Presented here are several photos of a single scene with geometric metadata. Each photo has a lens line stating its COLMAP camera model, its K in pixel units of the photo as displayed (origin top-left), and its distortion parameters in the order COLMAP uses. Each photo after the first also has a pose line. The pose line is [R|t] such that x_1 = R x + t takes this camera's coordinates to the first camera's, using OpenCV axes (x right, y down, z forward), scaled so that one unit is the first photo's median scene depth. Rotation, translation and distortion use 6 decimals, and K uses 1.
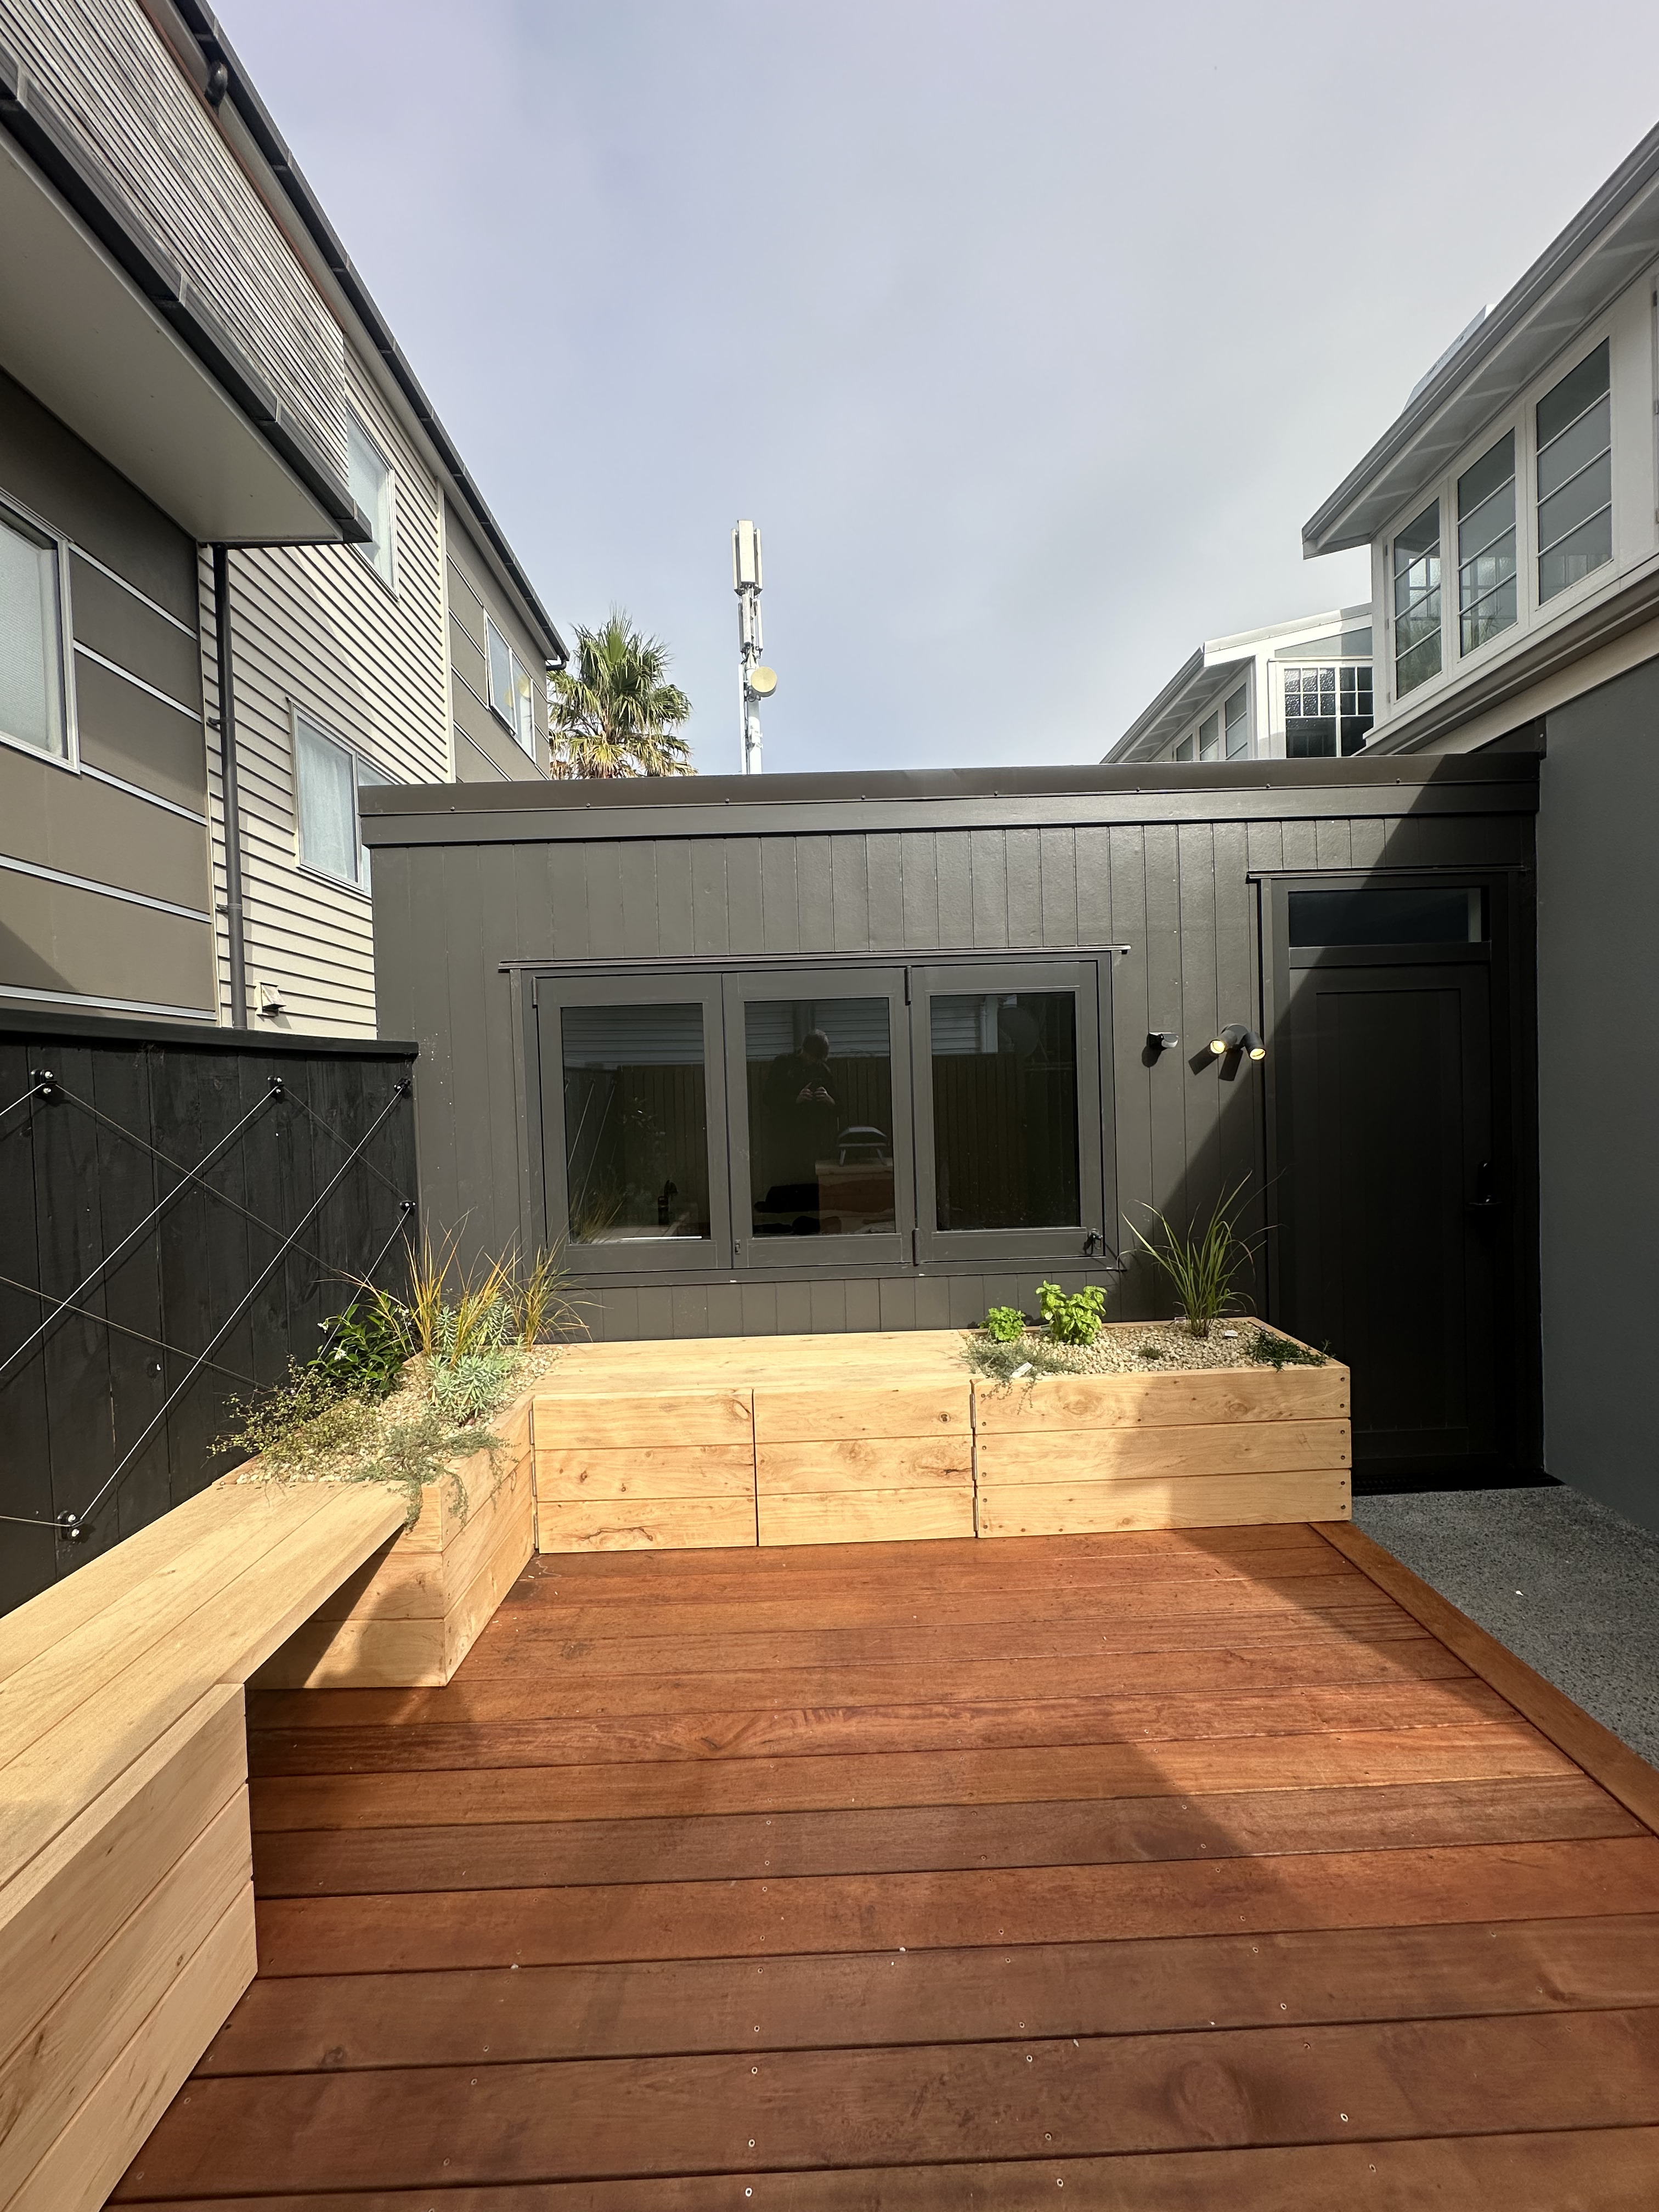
lens RADIAL K [[885.6, 0, 830.0], [0, 885.6, 1101.1], [0, 0, 1]] dist [0.001336, 0.000067]
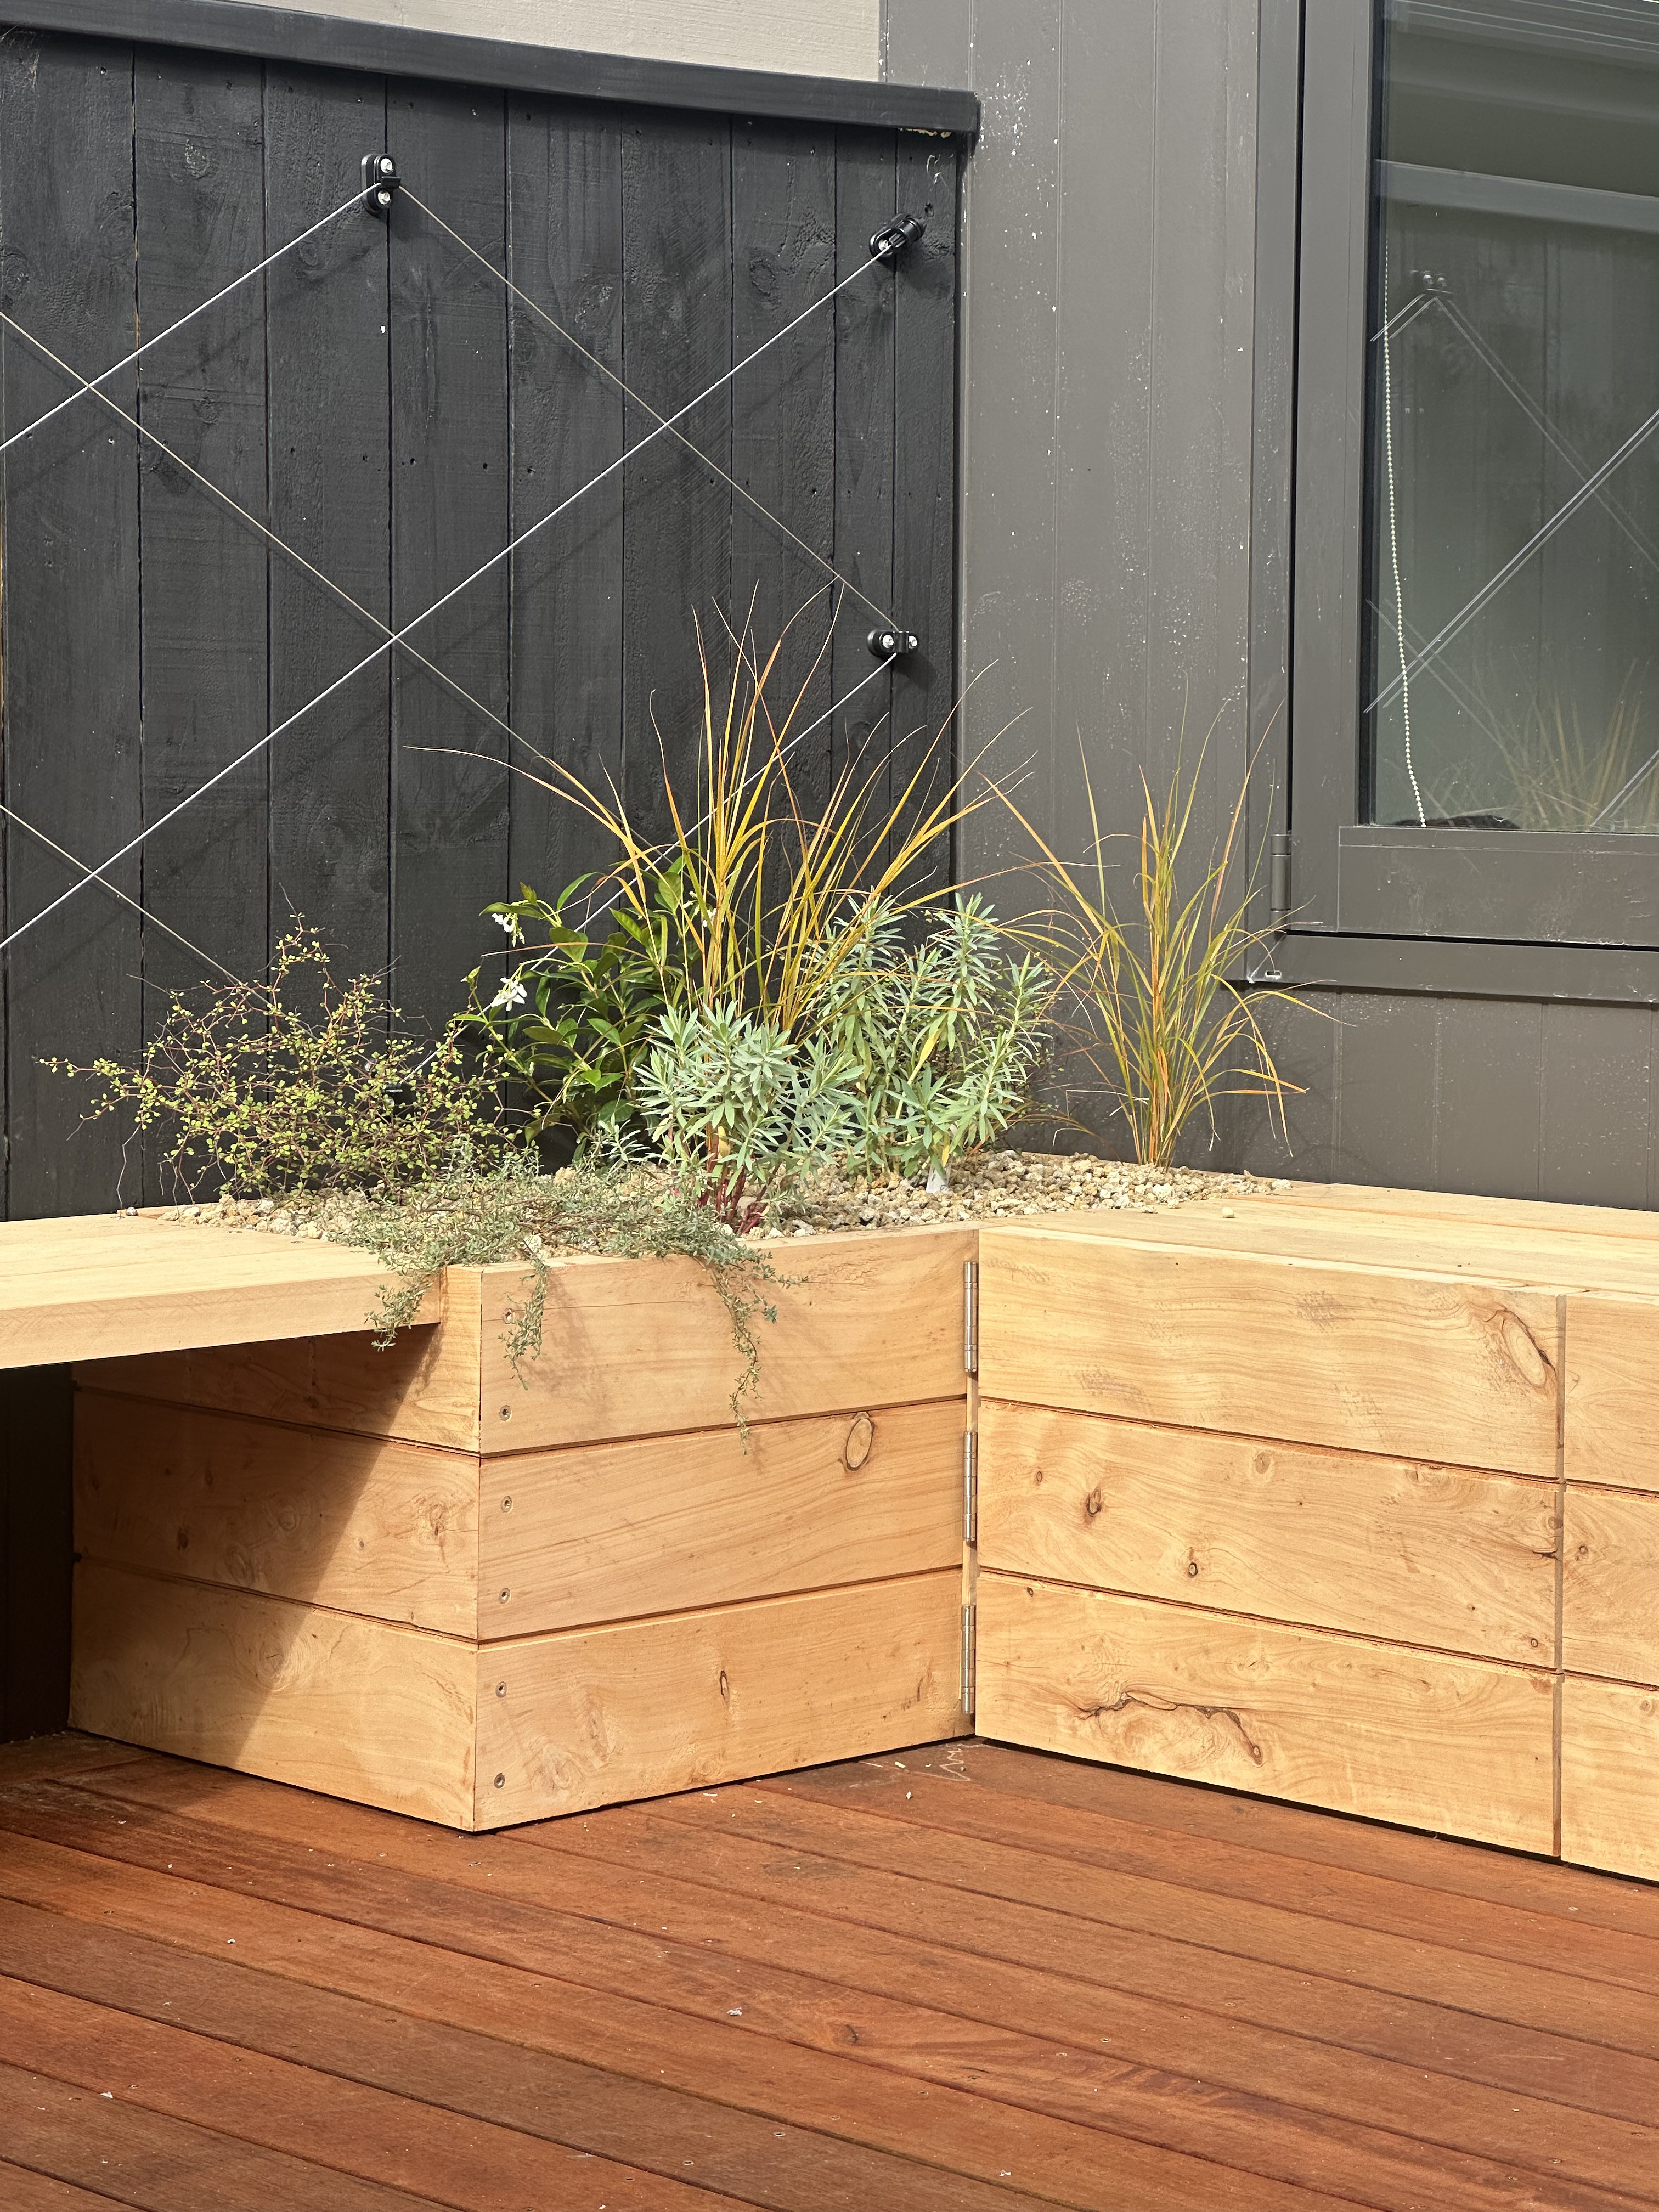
lens RADIAL K [[4945.7, 0, 829.3], [0, 4945.7, 1107.7], [0, 0, 1]] dist [0.264032, 0.000000]
pose [[0.698191, 0.090253, -0.710200, 0.831255], [-0.043736, 0.995546, 0.083518, 0.155440], [0.714575, -0.027250, 0.699028, -0.224249]]
